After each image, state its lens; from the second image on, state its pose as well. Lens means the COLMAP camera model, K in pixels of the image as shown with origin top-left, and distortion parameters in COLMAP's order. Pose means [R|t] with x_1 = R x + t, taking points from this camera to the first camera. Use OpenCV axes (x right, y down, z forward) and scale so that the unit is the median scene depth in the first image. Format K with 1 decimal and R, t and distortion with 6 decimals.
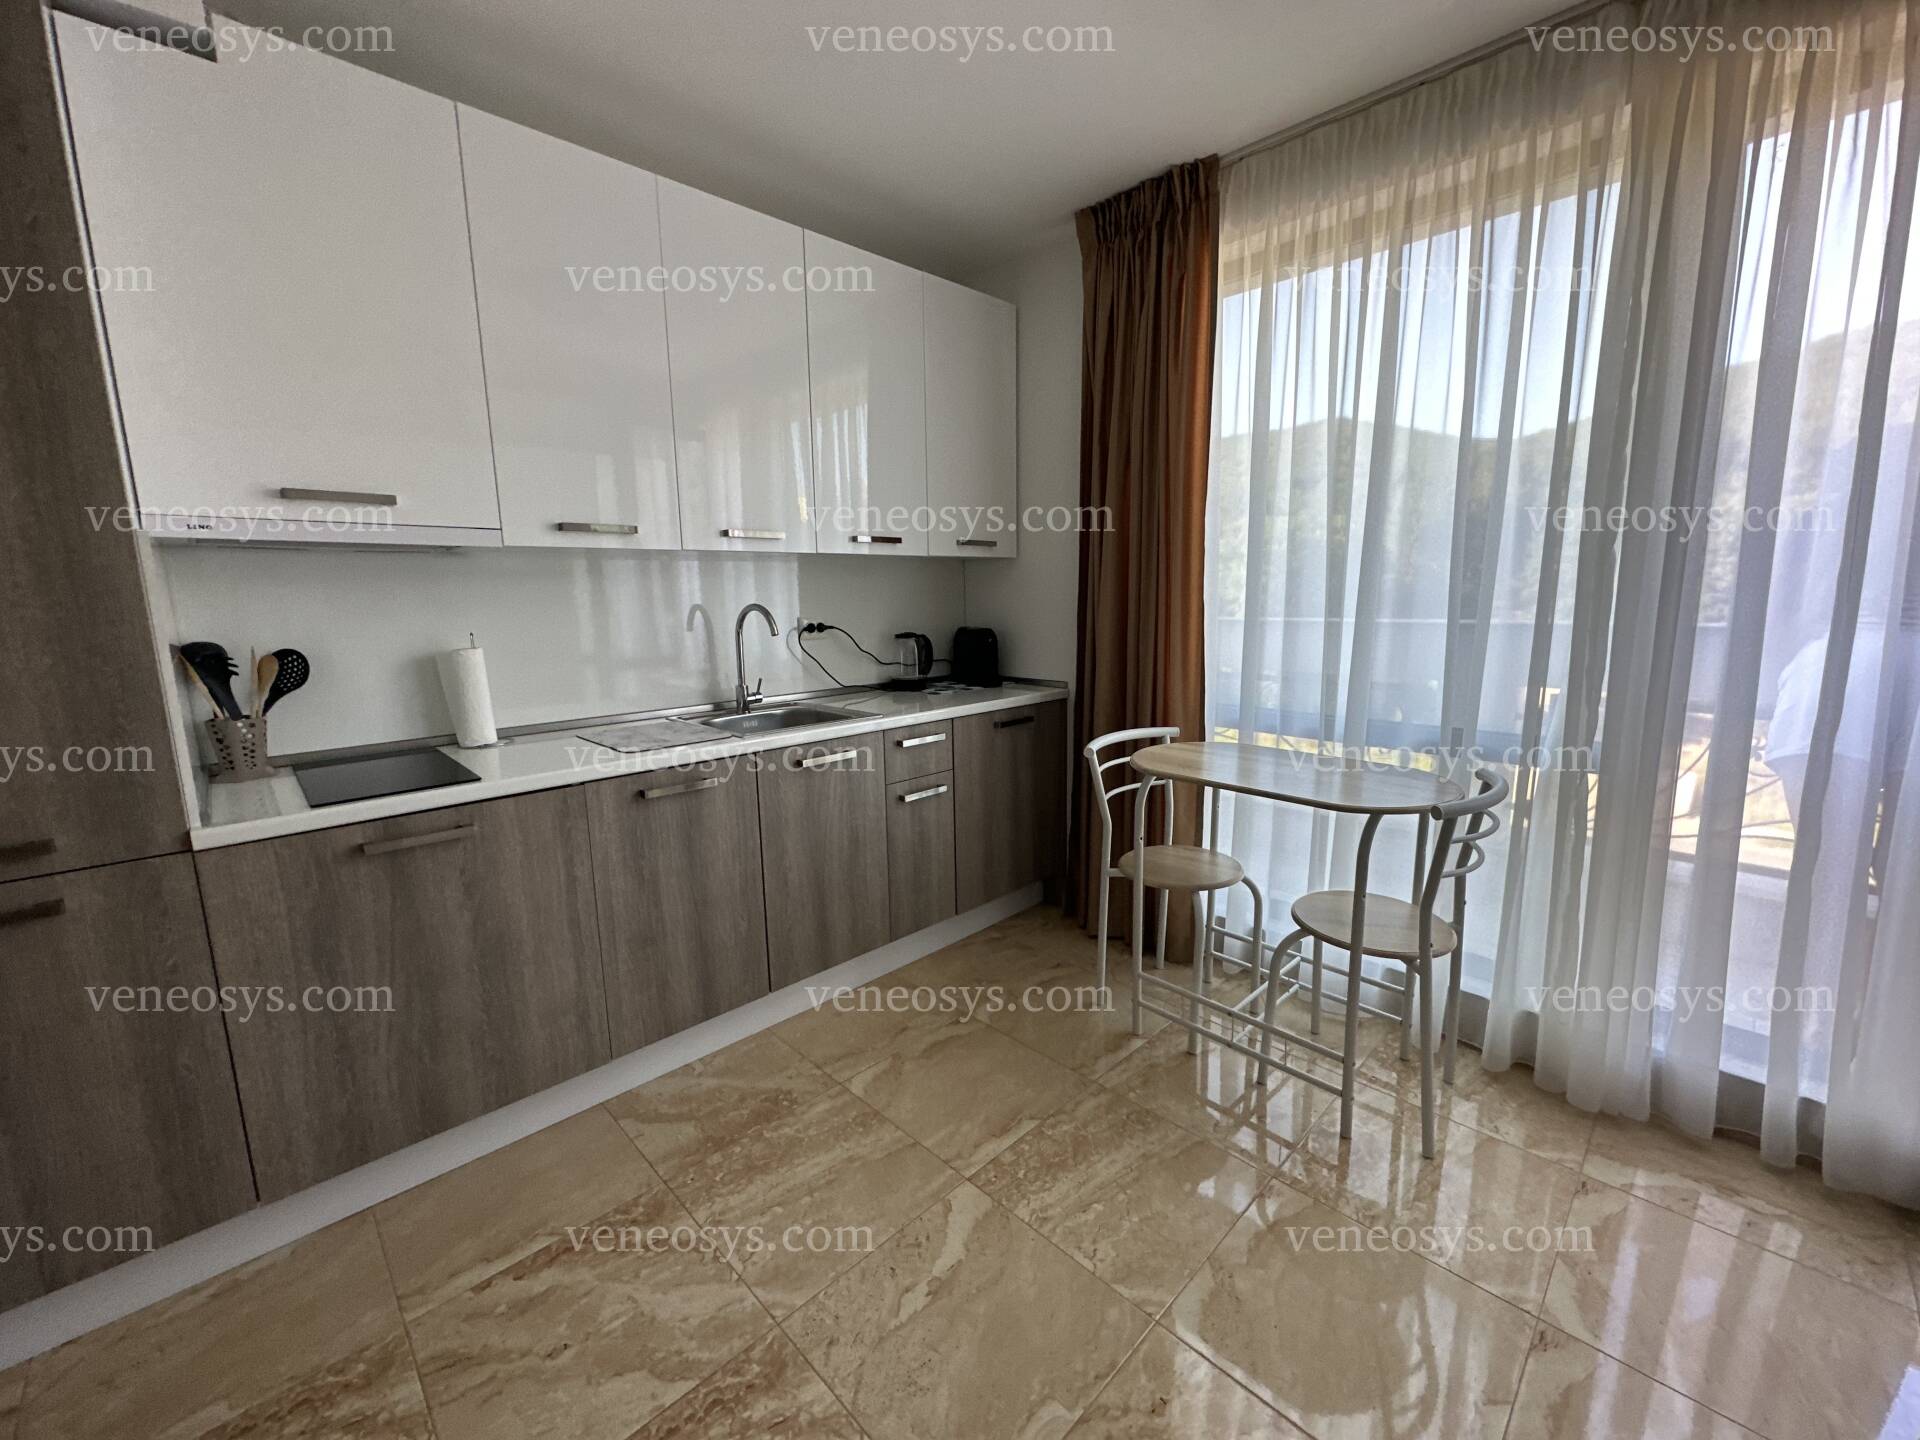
lens RADIAL K [[772.0, 0, 958.9], [0, 772.0, 720.3], [0, 0, 1]] dist [0.008389, -0.000710]
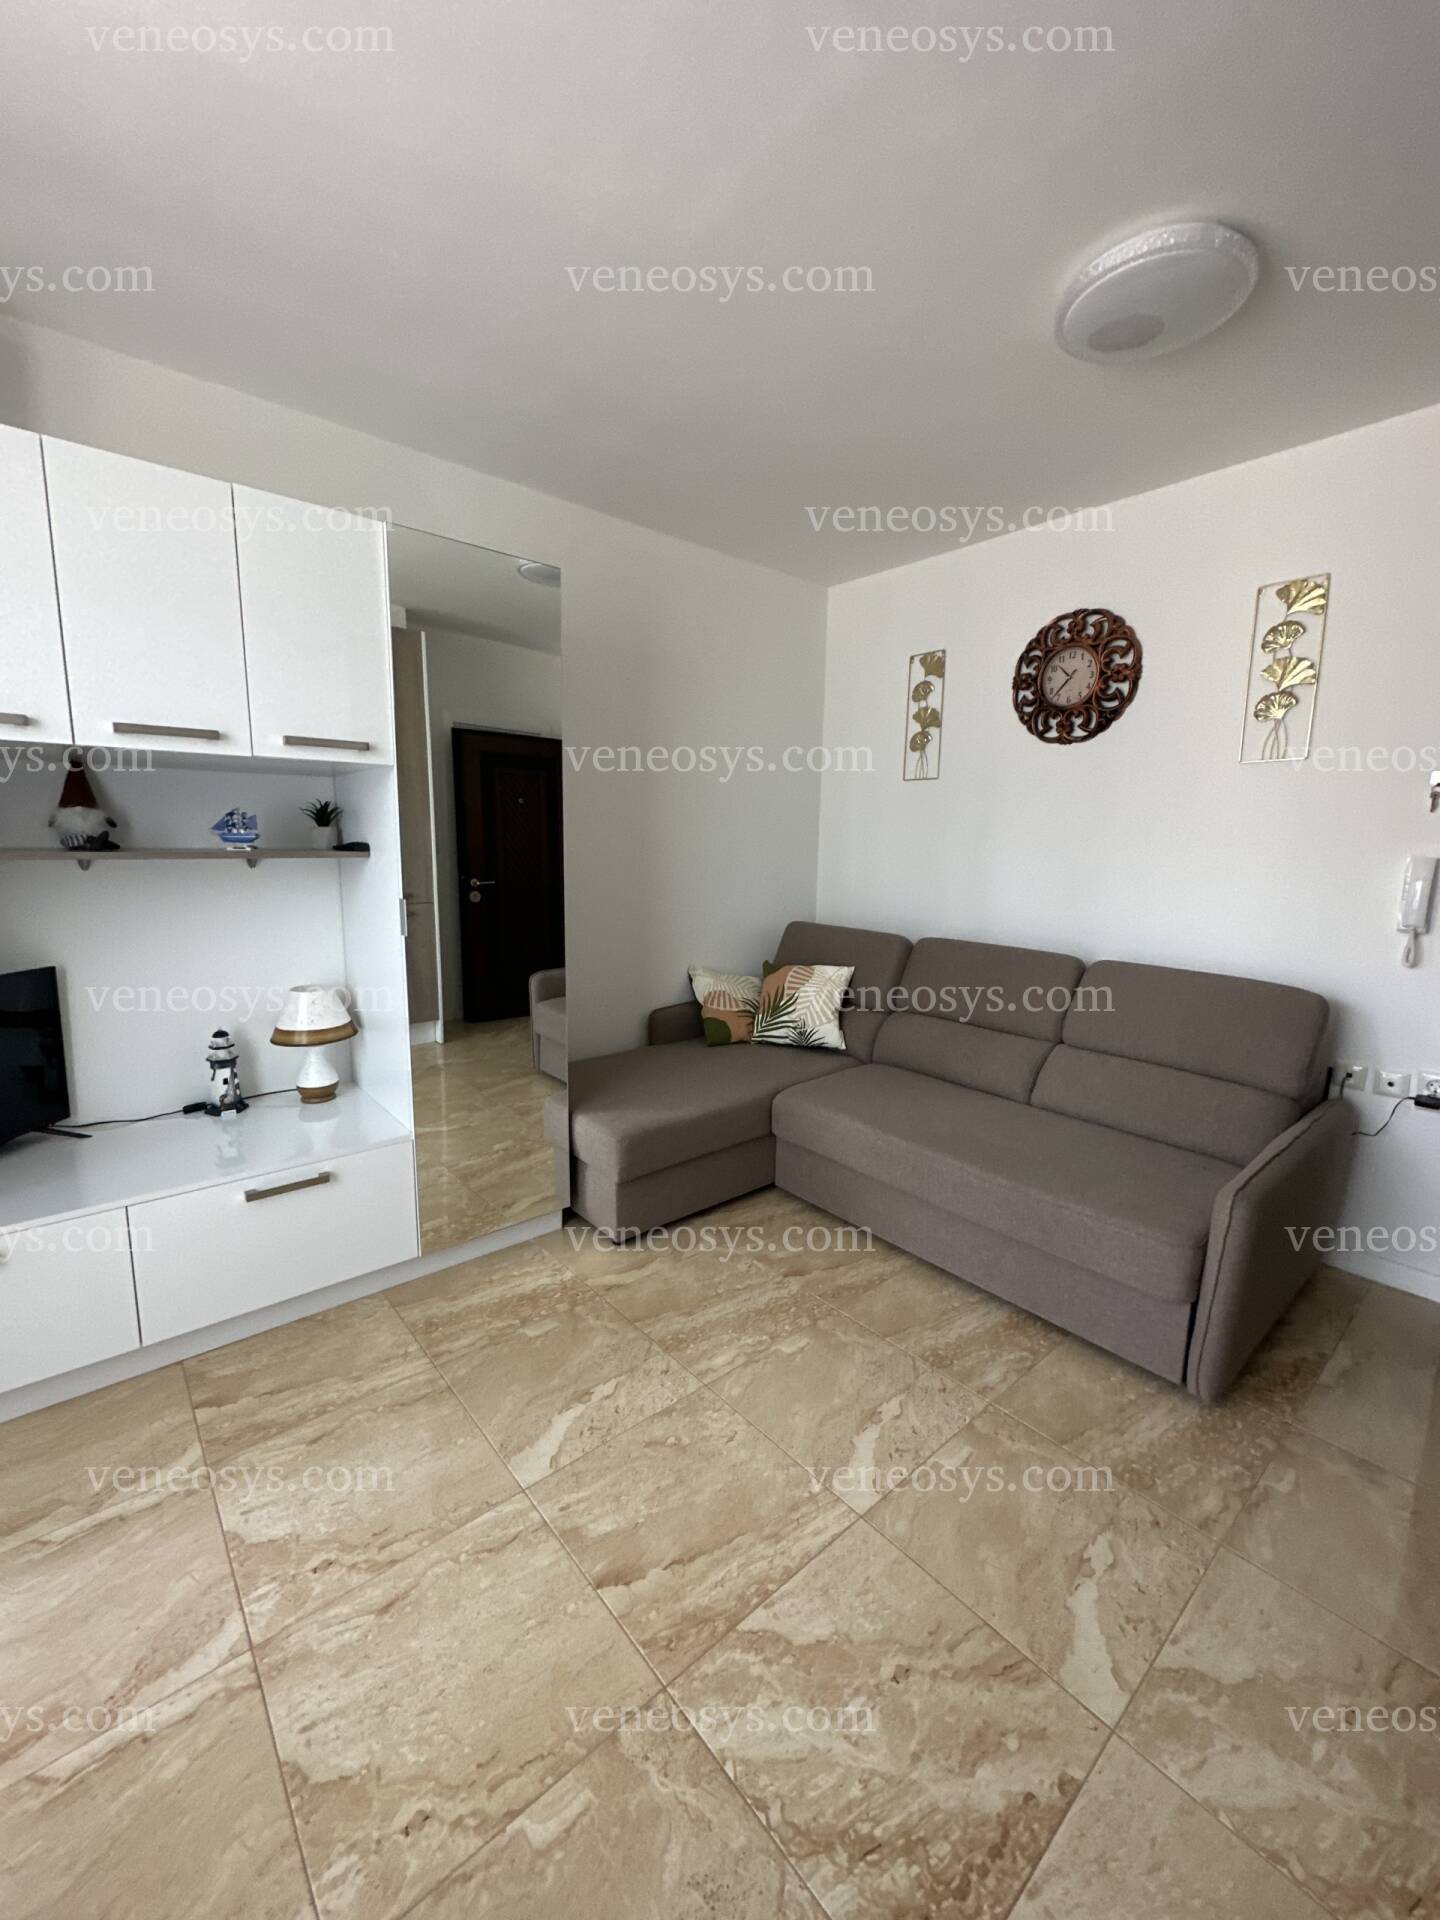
lens RADIAL K [[772.0, 0, 720.0], [0, 772.0, 957.6], [0, 0, 1]] dist [0.008389, -0.000710]
pose [[-0.997789, -0.009435, 0.065791, -0.070086], [0.011761, 0.949187, 0.314493, -0.160136], [-0.065416, 0.314571, -0.946977, 0.896366]]
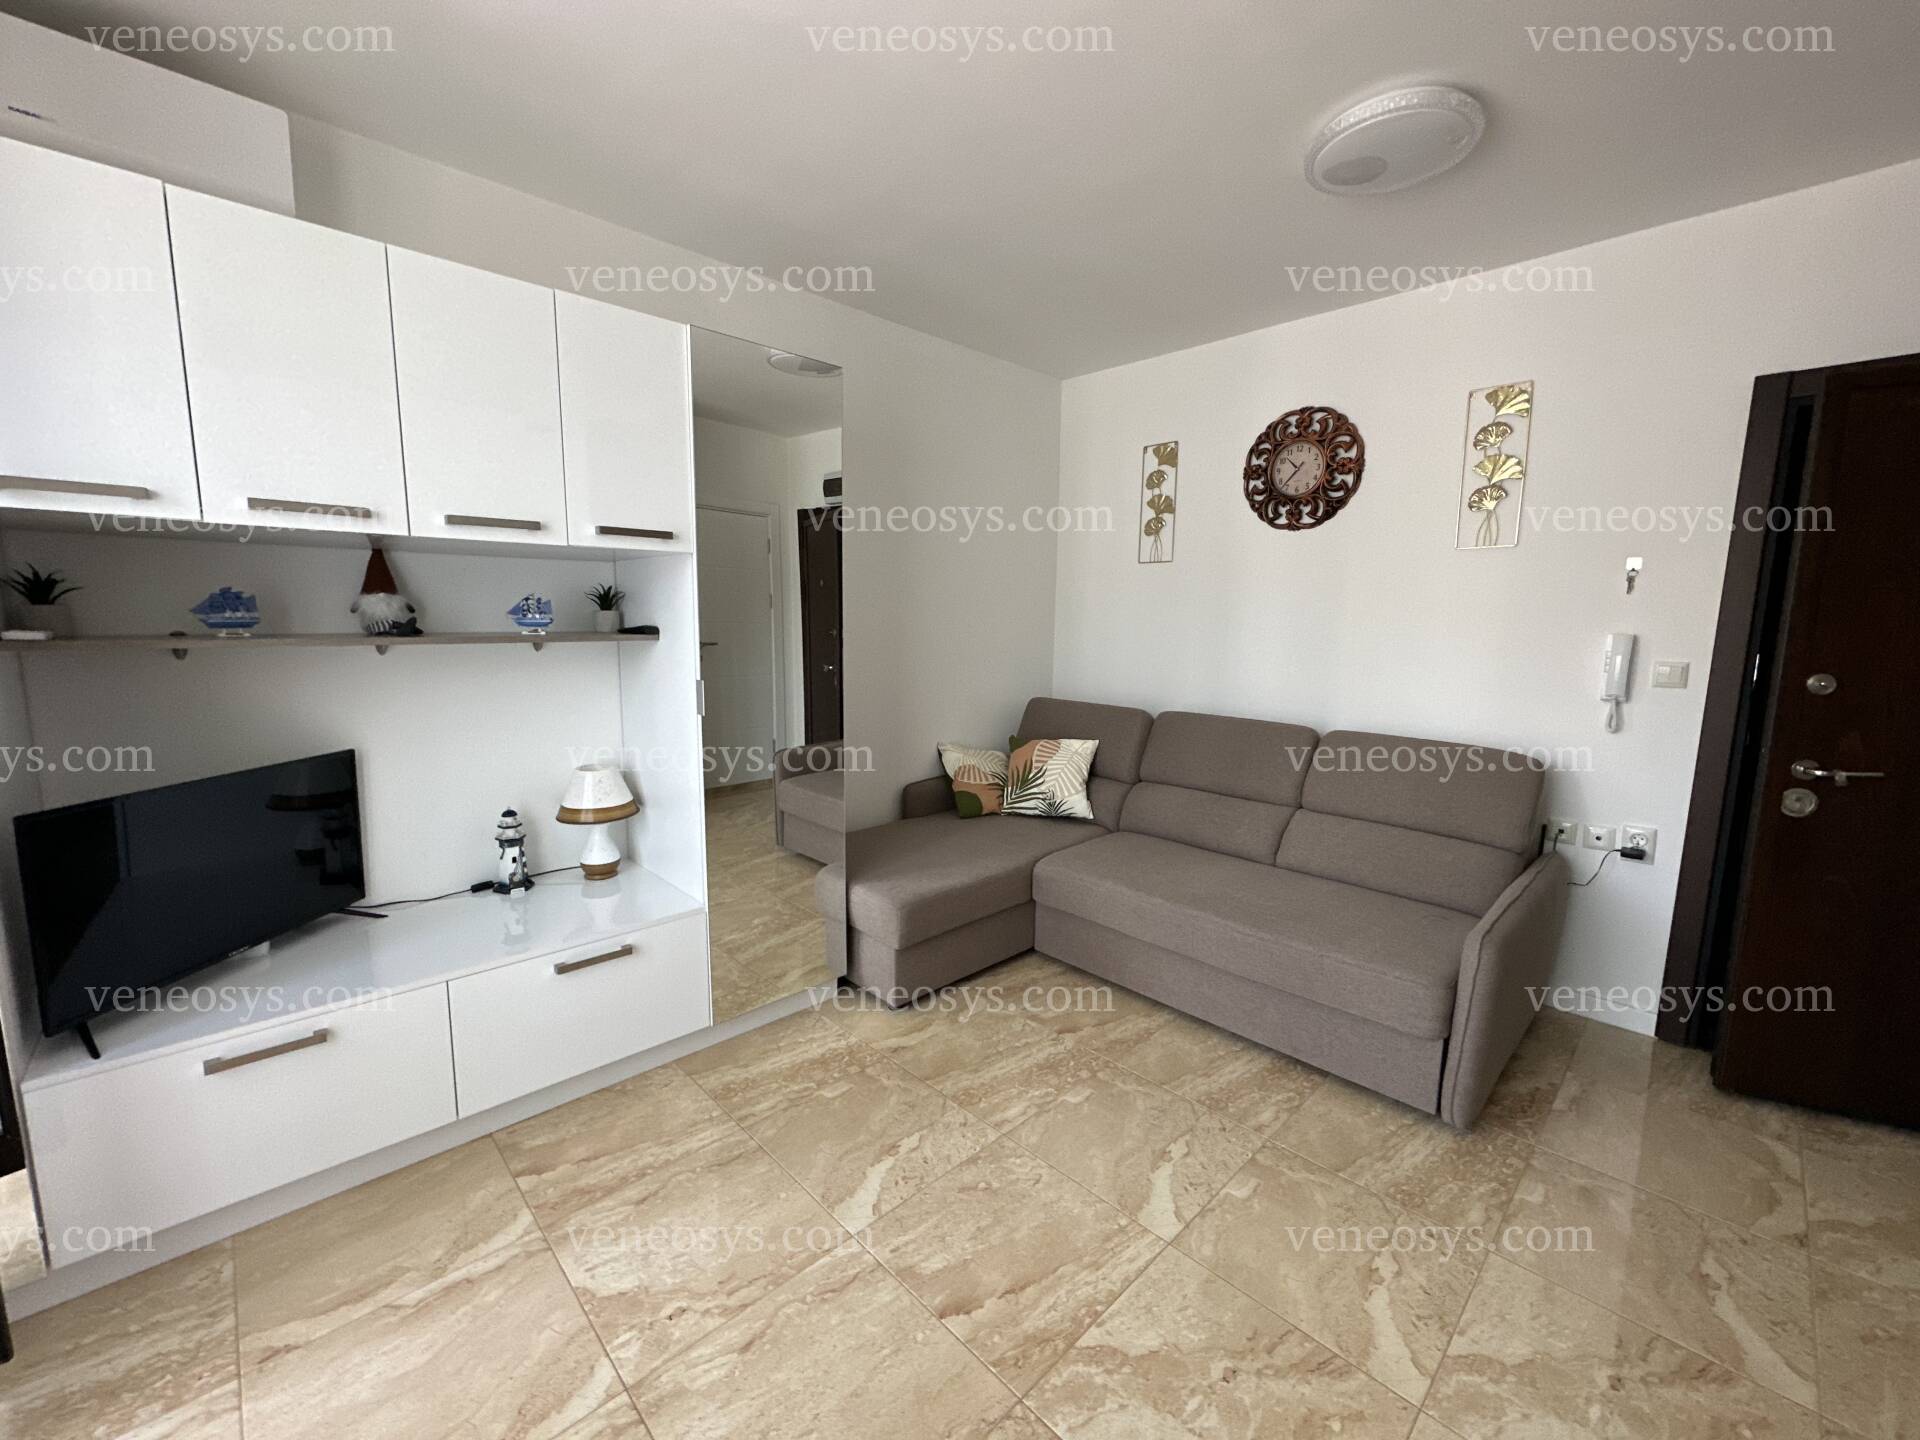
lens RADIAL K [[772.0, 0, 960.6], [0, 772.0, 718.1], [0, 0, 1]] dist [0.008389, -0.000710]
pose [[-0.999969, 0.004075, 0.006677, 0.048500], [0.005866, 0.955311, 0.295546, -0.179635], [-0.005174, 0.295576, -0.955305, 0.963714]]
